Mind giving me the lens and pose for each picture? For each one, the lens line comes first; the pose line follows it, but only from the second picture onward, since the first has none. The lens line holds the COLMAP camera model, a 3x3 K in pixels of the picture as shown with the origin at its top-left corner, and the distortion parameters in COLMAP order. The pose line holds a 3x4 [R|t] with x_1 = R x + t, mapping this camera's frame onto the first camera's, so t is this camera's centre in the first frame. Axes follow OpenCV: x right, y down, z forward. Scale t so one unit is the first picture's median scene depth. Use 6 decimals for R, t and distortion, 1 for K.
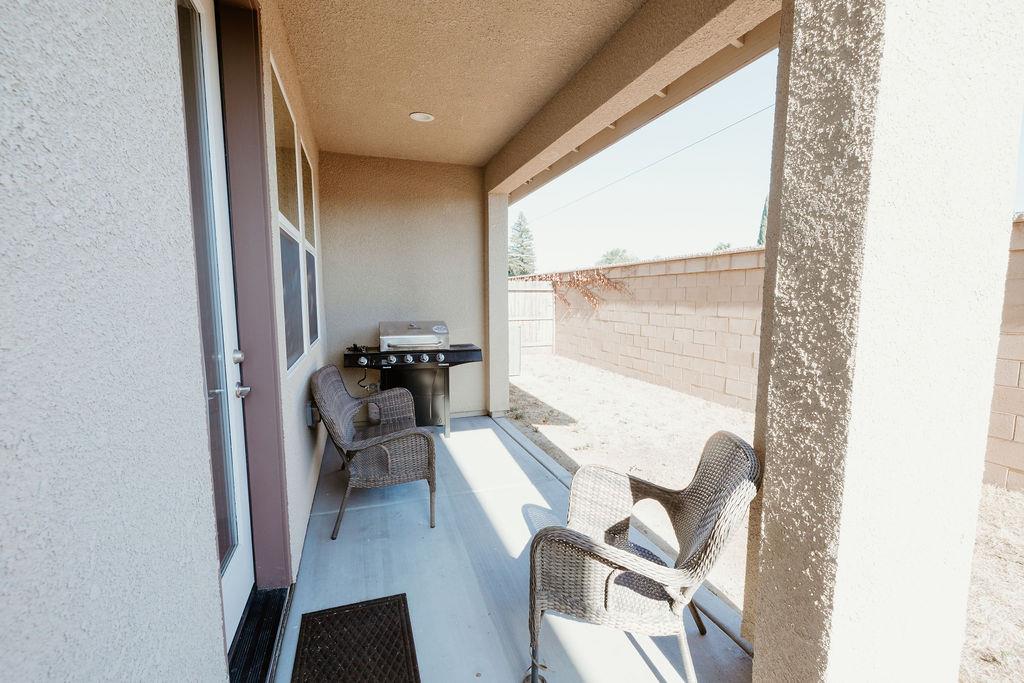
lens RADIAL K [[430.5, 0, 509.9], [0, 430.5, 339.7], [0, 0, 1]] dist [0.000905, -0.000384]
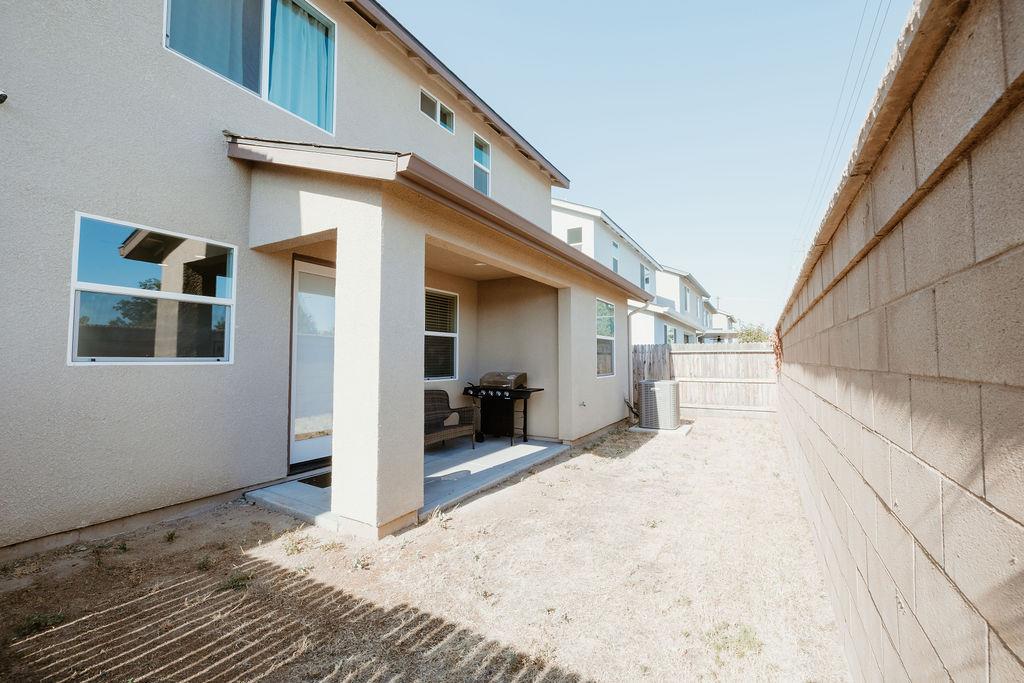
lens RADIAL K [[430.7, 0, 508.3], [0, 430.7, 337.5], [0, 0, 1]] dist [0.000143, 0.000083]
pose [[0.642589, -0.036112, -0.765360, 0.678202], [-0.079519, 0.990352, -0.113492, 0.008758], [0.762074, 0.133789, 0.633517, -0.040263]]
